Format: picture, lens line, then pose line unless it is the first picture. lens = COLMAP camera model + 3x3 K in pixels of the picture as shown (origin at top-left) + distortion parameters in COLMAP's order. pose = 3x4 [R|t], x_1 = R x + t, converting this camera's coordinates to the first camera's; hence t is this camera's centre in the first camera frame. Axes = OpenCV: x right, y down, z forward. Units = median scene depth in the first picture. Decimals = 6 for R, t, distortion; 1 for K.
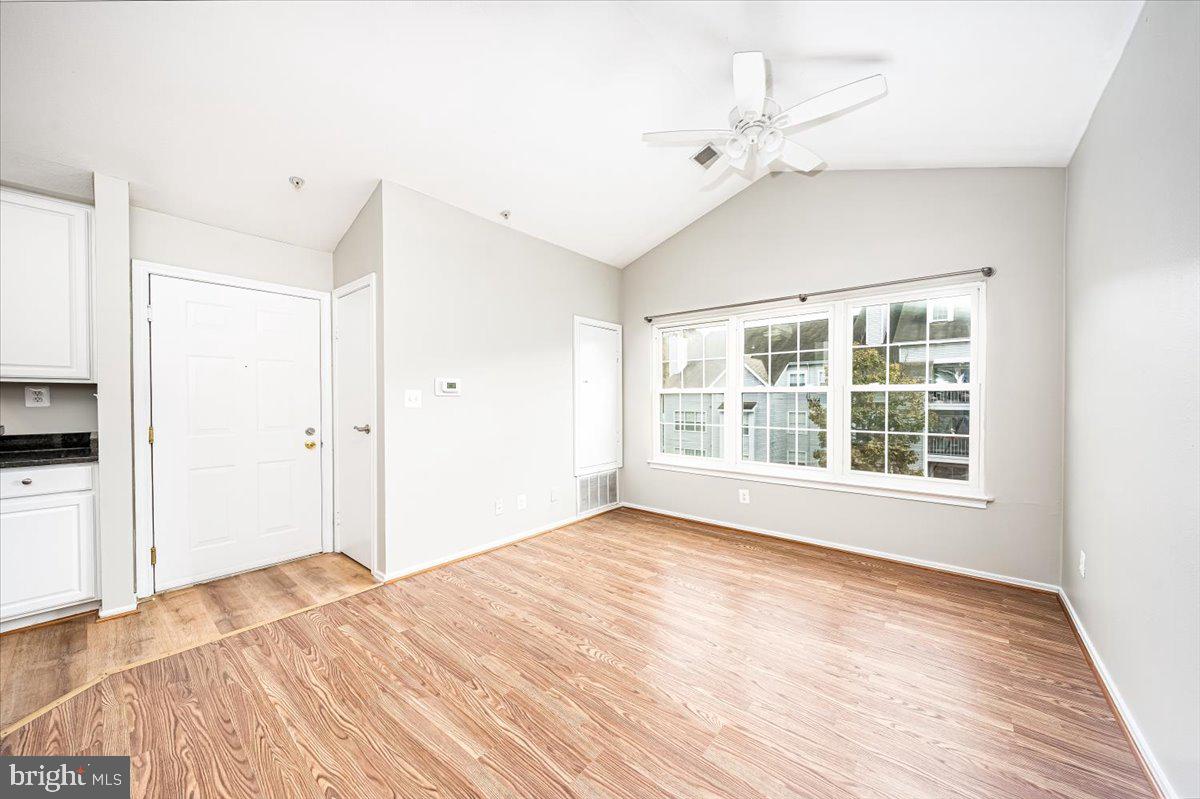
lens RADIAL K [[417.3, 0, 611.0], [0, 417.3, 410.3], [0, 0, 1]] dist [-0.003311, -0.000454]
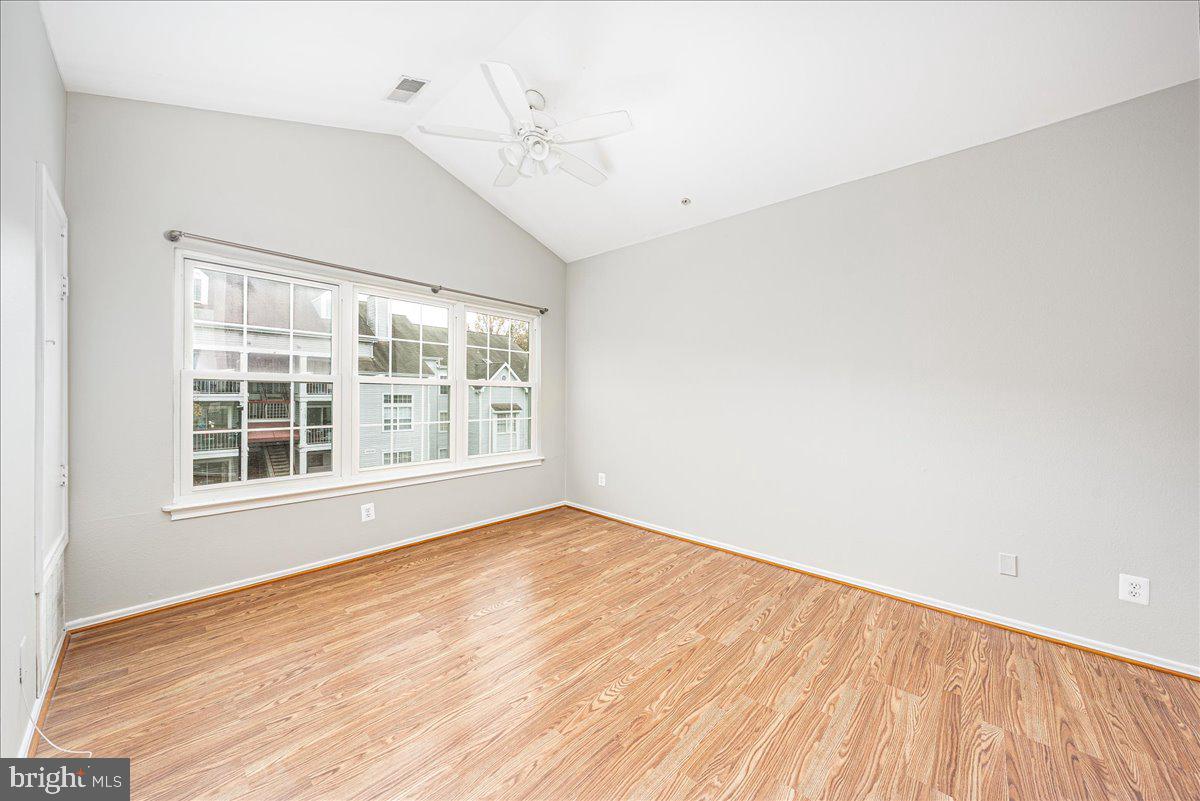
lens RADIAL K [[417.3, 0, 610.1], [0, 417.3, 394.7], [0, 0, 1]] dist [-0.003311, -0.000454]
pose [[0.051539, -0.000783, 0.998671, -0.529482], [0.014426, 0.999896, 0.000039, -0.014590], [-0.998567, 0.014405, 0.051545, 0.570485]]
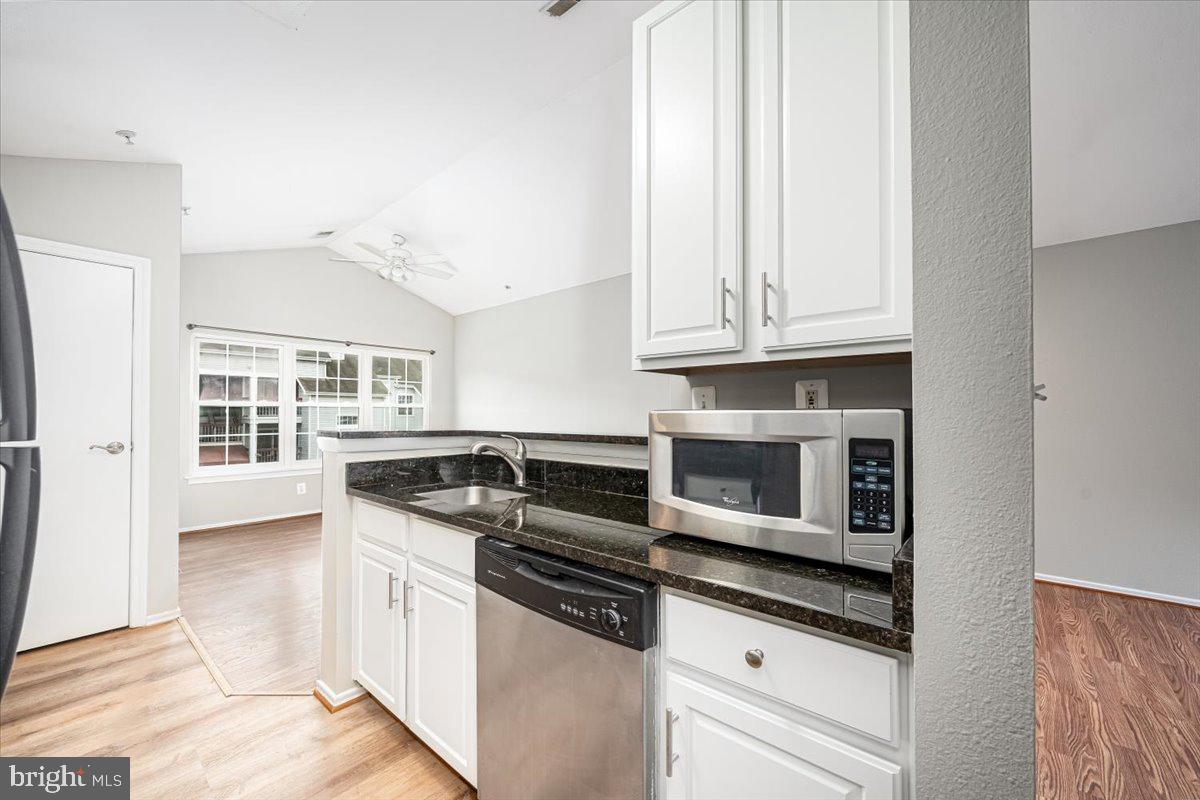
lens RADIAL K [[467.5, 0, 592.8], [0, 467.5, 405.7], [0, 0, 1]] dist [-0.001701, -0.000229]
pose [[0.051238, 0.019671, 0.998493, -1.212048], [0.024674, 0.999476, -0.020956, 0.009035], [-0.998382, 0.025711, 0.050726, 0.055410]]
